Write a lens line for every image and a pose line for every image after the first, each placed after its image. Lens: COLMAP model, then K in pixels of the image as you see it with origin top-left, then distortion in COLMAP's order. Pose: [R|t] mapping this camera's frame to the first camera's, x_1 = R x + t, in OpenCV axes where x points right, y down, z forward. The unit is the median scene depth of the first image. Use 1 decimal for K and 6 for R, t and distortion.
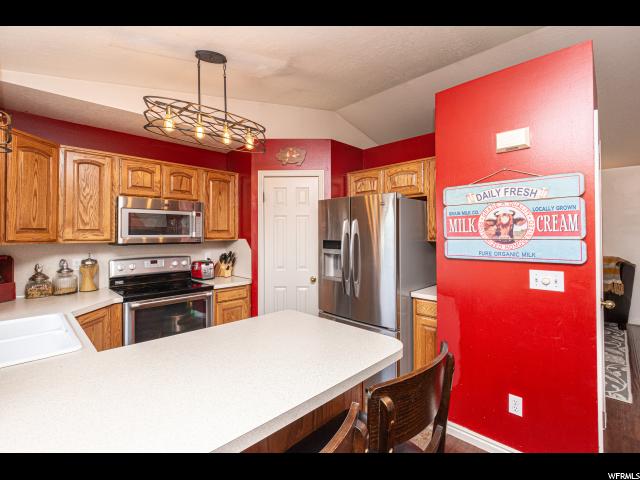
lens RADIAL K [[302.7, 0, 313.6], [0, 302.7, 229.6], [0, 0, 1]] dist [-0.006918, -0.001725]
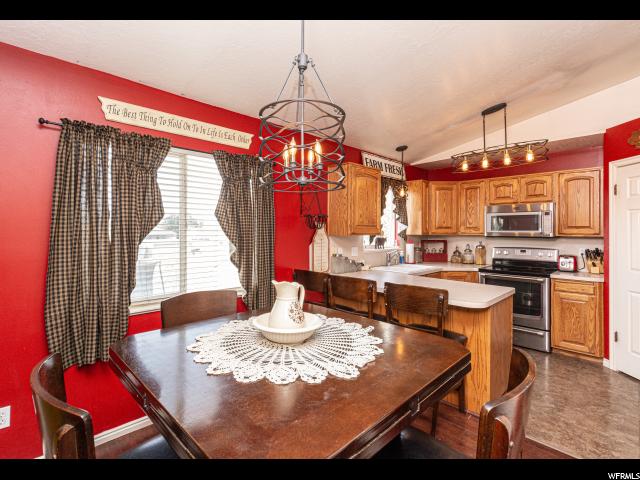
lens RADIAL K [[302.7, 0, 309.7], [0, 302.7, 230.0], [0, 0, 1]] dist [-0.006918, -0.001725]
pose [[-0.023534, 0.005992, -0.999705, 0.890133], [0.016384, 0.999850, 0.005607, -0.008820], [0.999589, -0.016247, -0.023629, 0.108504]]
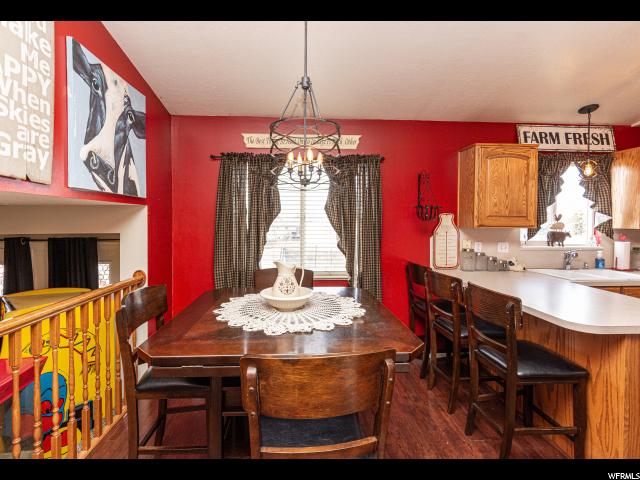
lens RADIAL K [[302.7, 0, 319.5], [0, 302.7, 226.1], [0, 0, 1]] dist [-0.006918, -0.001725]
pose [[-0.658016, 0.017623, -0.752798, 0.832443], [0.015925, 0.999828, 0.009486, -0.003108], [0.752835, -0.005747, -0.658184, 0.495457]]
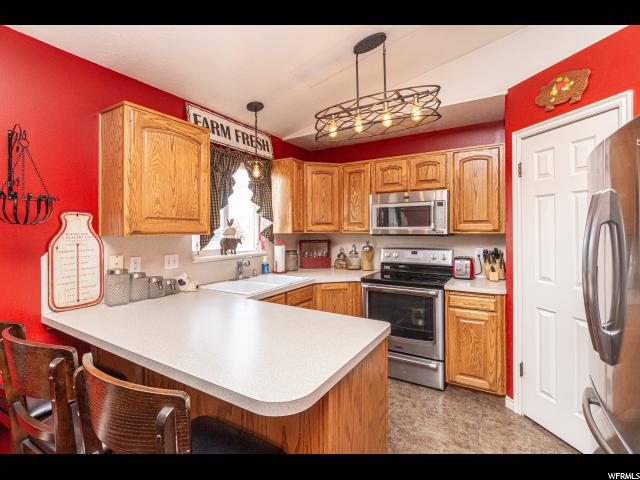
lens RADIAL K [[302.7, 0, 310.6], [0, 302.7, 230.1], [0, 0, 1]] dist [-0.006918, -0.001725]
pose [[0.229391, 0.009681, -0.973286, 0.441137], [0.021499, 0.999656, 0.015011, 0.006604], [0.973097, -0.024368, 0.229104, 0.454936]]
